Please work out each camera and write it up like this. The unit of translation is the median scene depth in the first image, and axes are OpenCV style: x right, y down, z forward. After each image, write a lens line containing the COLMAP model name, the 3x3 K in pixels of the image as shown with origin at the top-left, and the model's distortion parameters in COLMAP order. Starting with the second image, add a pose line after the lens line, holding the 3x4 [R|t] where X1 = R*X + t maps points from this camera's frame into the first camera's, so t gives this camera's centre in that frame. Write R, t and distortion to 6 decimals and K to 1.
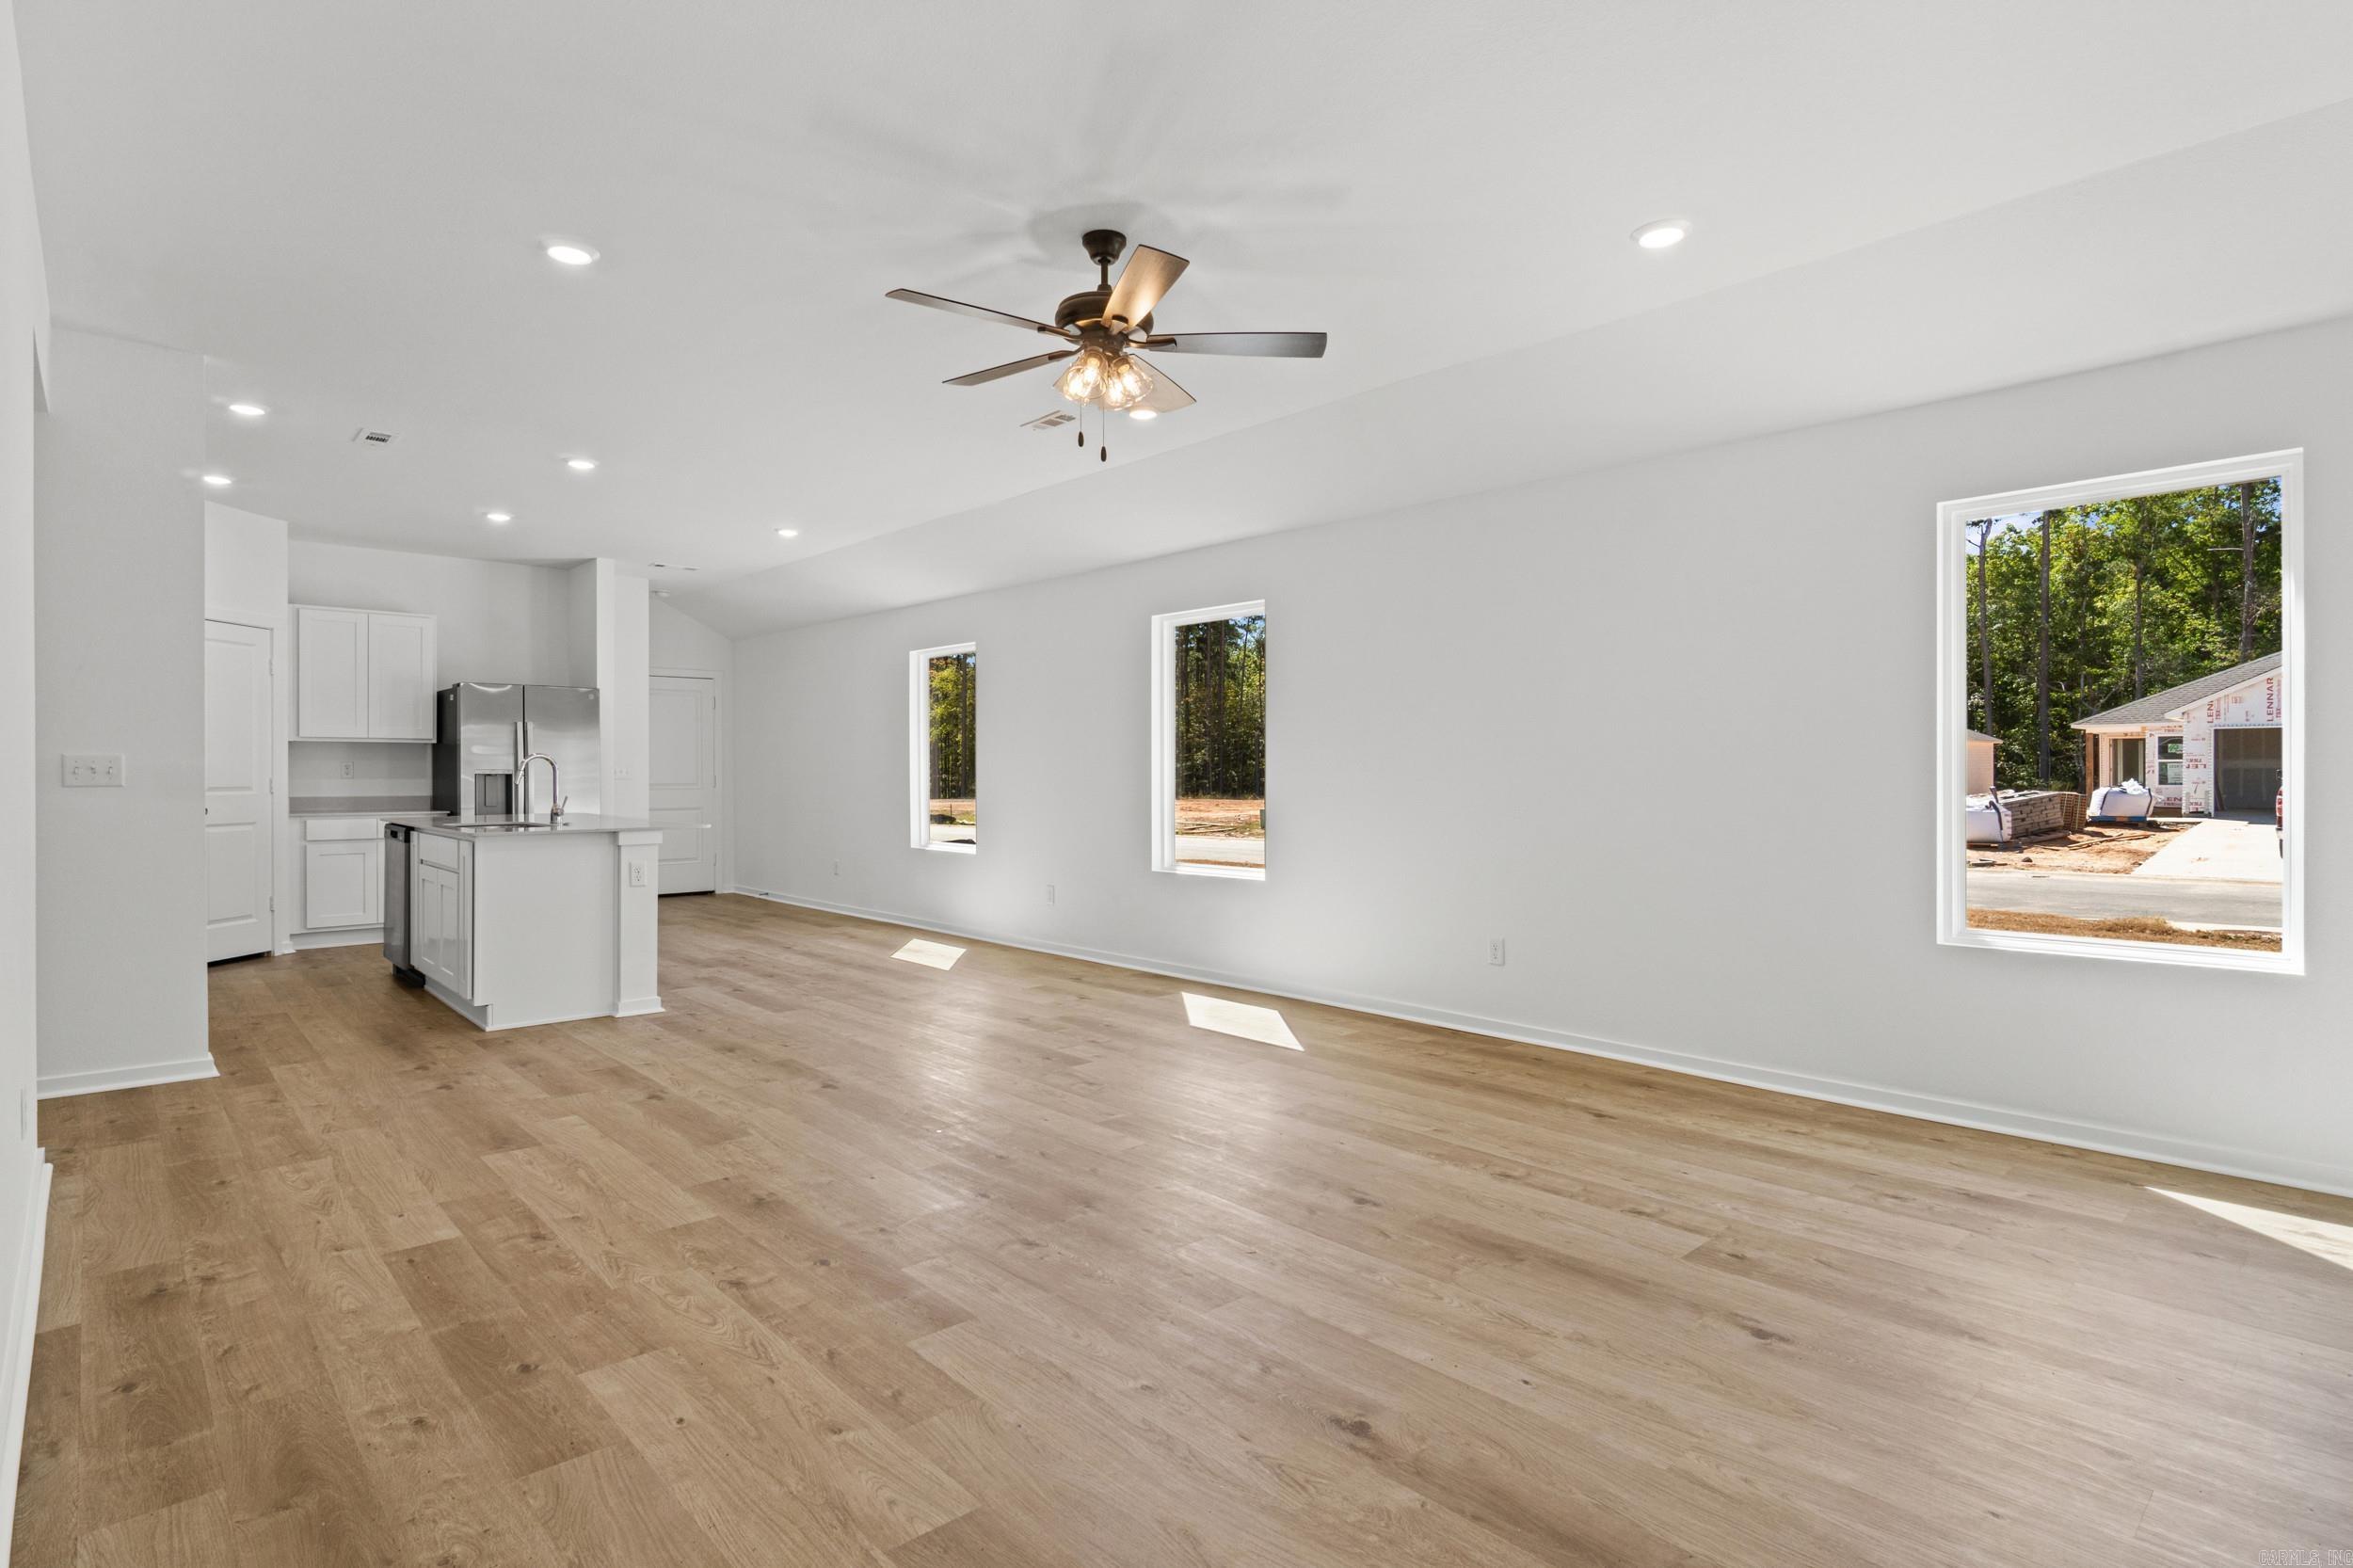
lens RADIAL K [[1183.5, 0, 1149.0], [0, 1183.5, 784.4], [0, 0, 1]] dist [-0.012912, 0.005163]
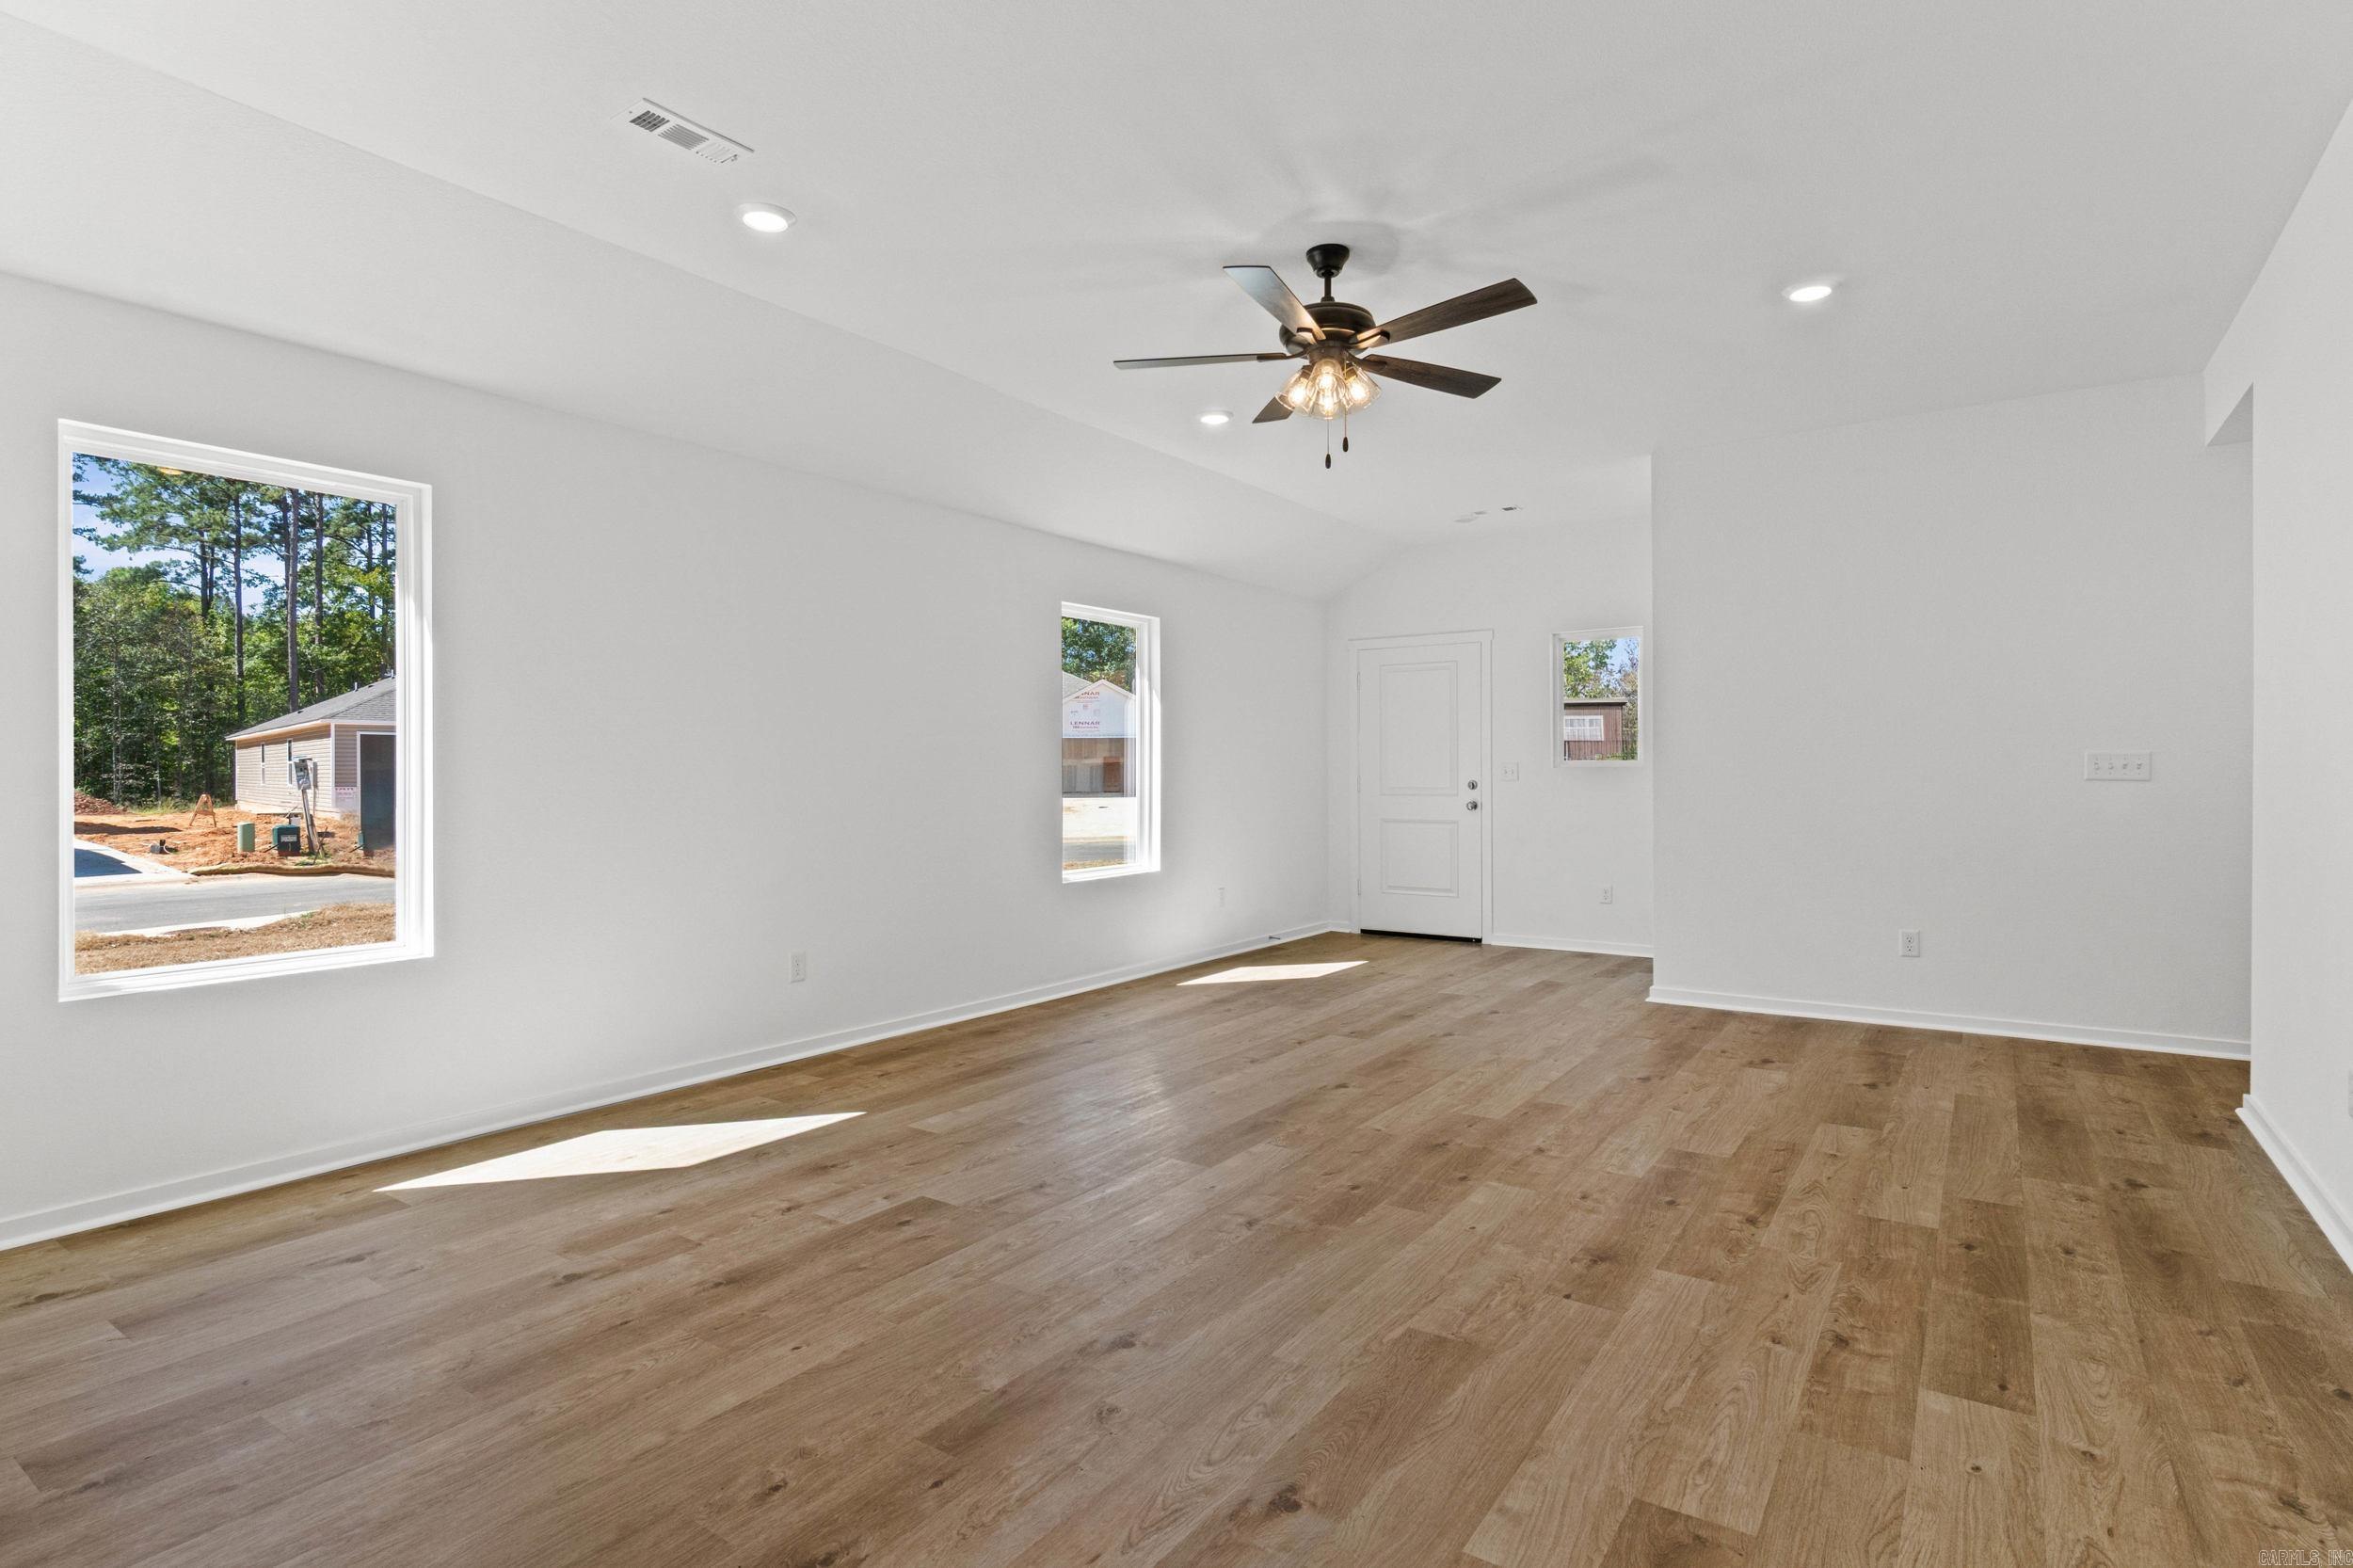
lens RADIAL K [[1183.5, 0, 1180.5], [0, 1183.5, 784.5], [0, 0, 1]] dist [-0.012912, 0.005163]
pose [[-0.230930, -0.006042, 0.972952, -1.176802], [0.016146, 0.999819, 0.010041, -0.012327], [-0.972836, 0.018028, -0.230790, 1.593695]]
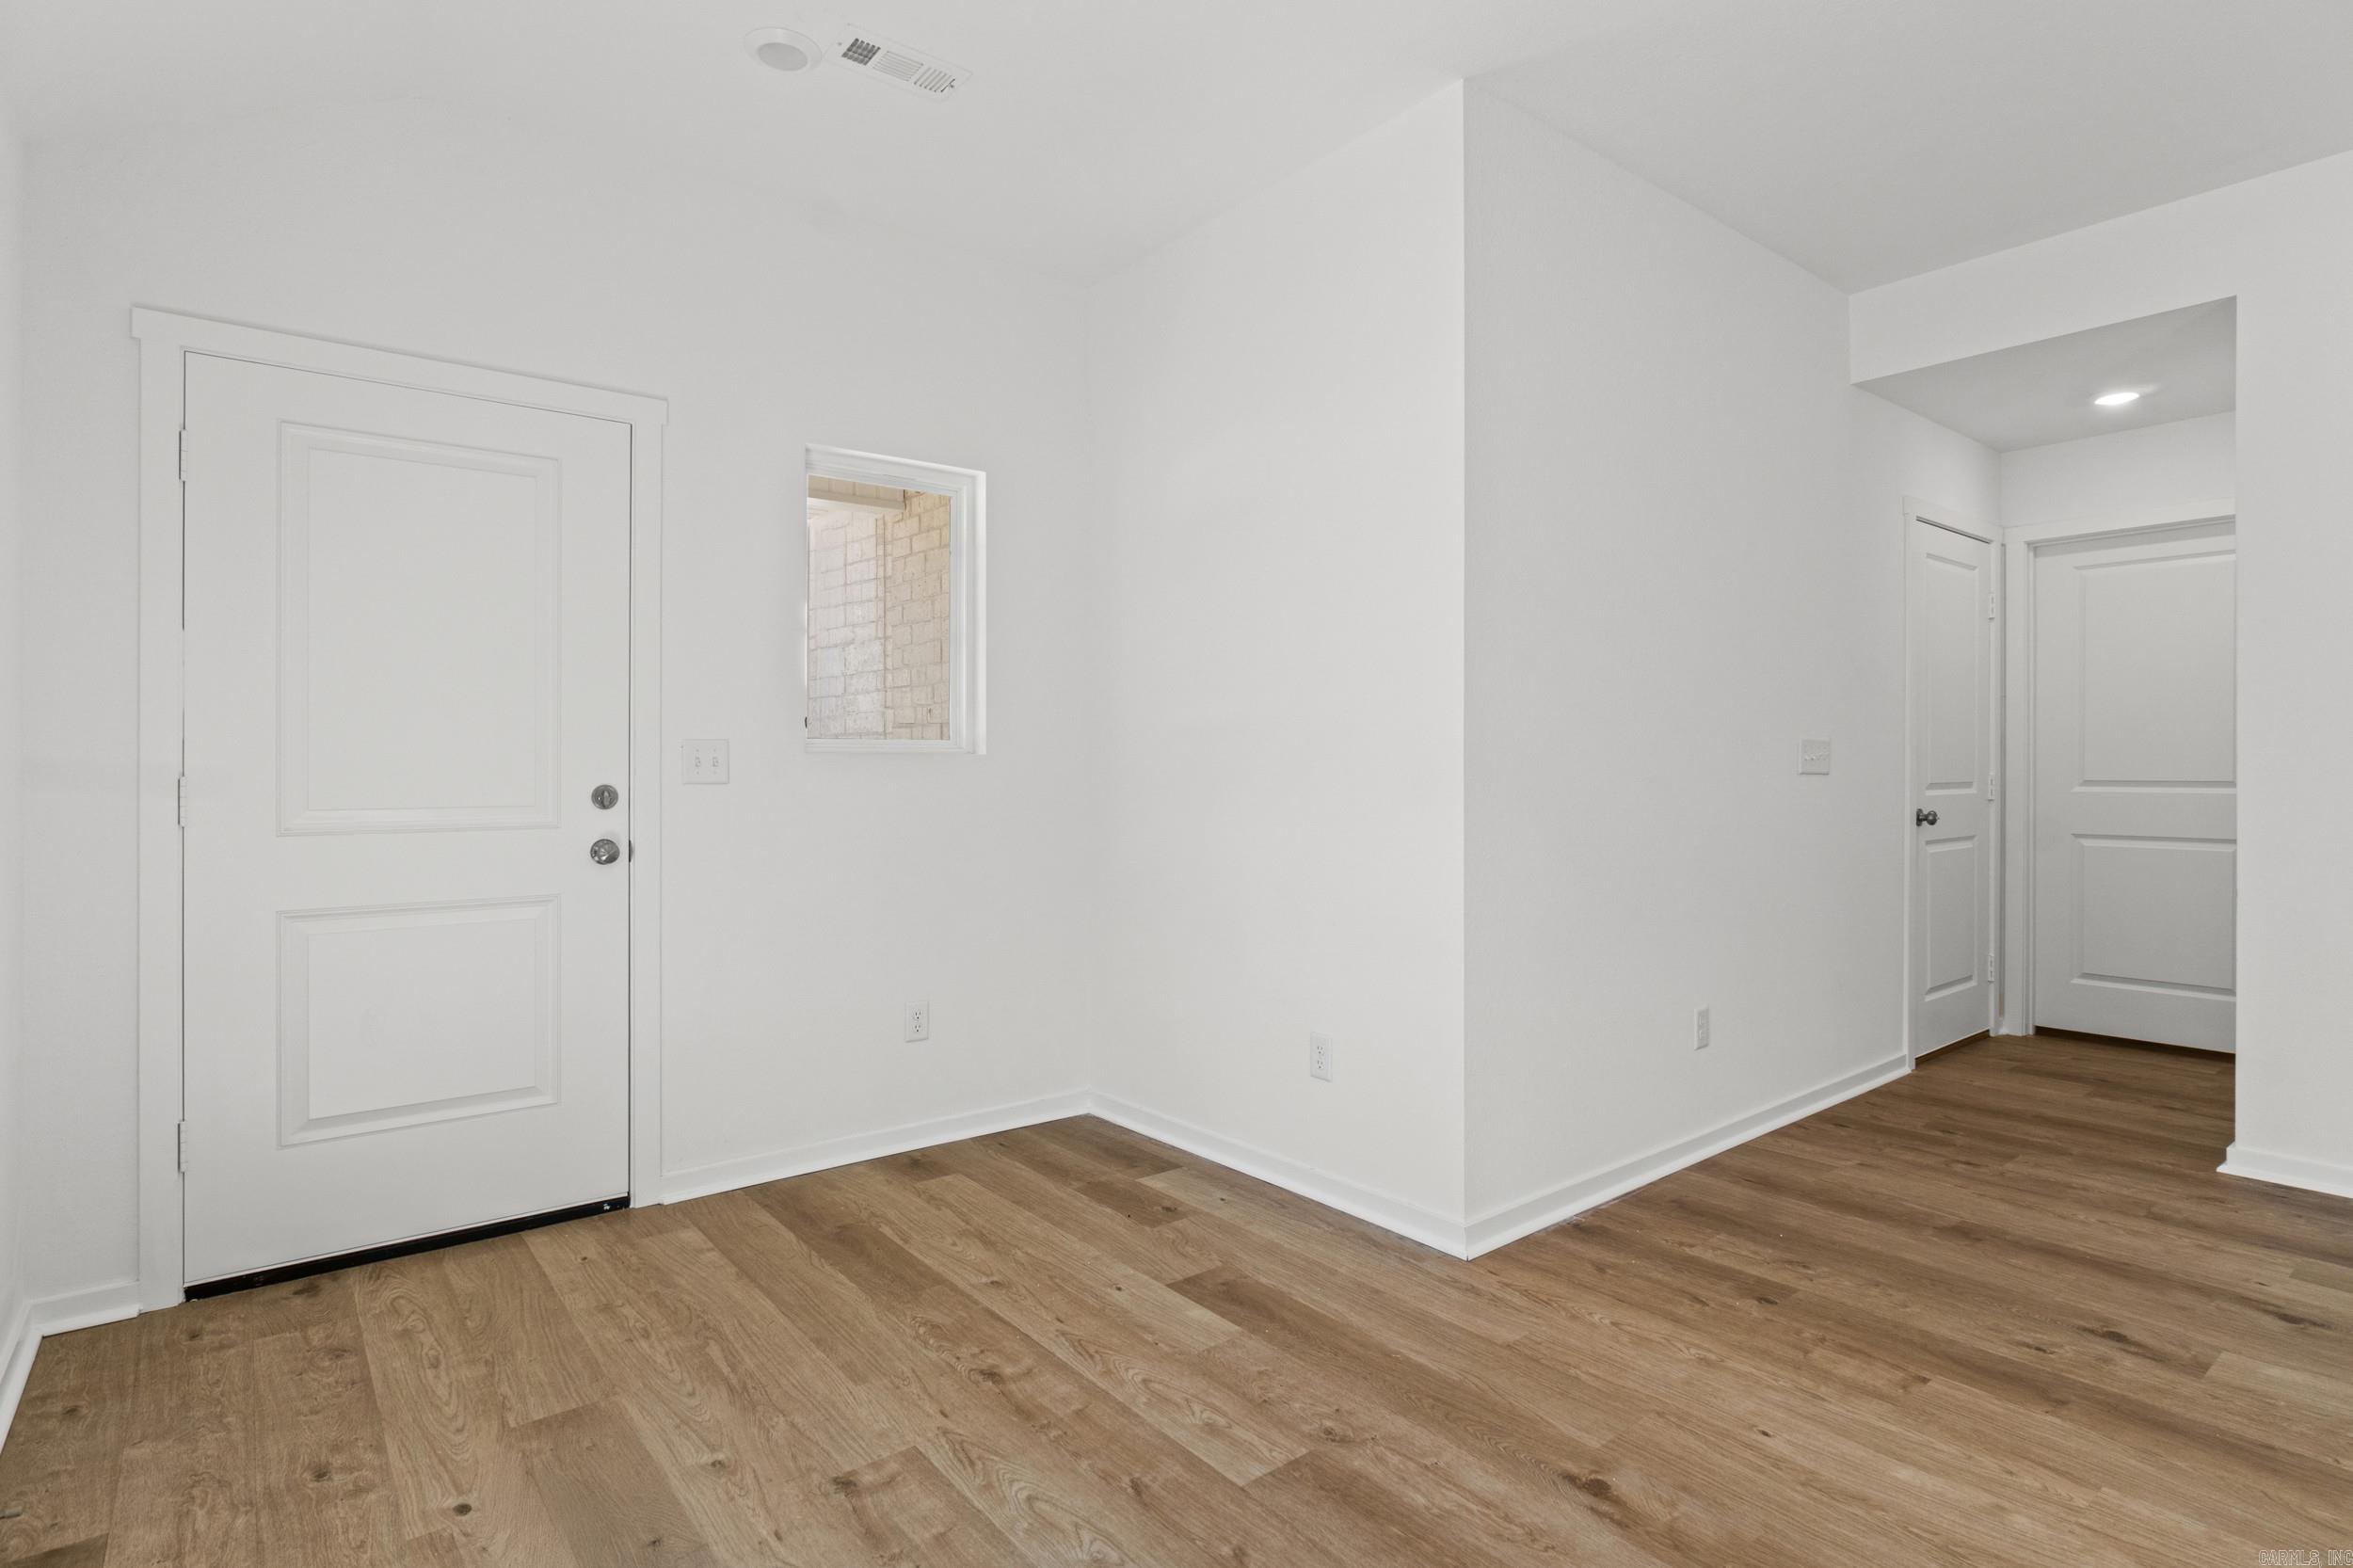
lens RADIAL K [[1183.5, 0, 1151.0], [0, 1183.5, 782.0], [0, 0, 1]] dist [-0.012912, 0.005163]
pose [[-0.997114, 0.003782, 0.075825, 0.739199], [0.005547, 0.999718, 0.023077, -0.006939], [-0.075716, 0.023431, -0.996854, 1.300826]]
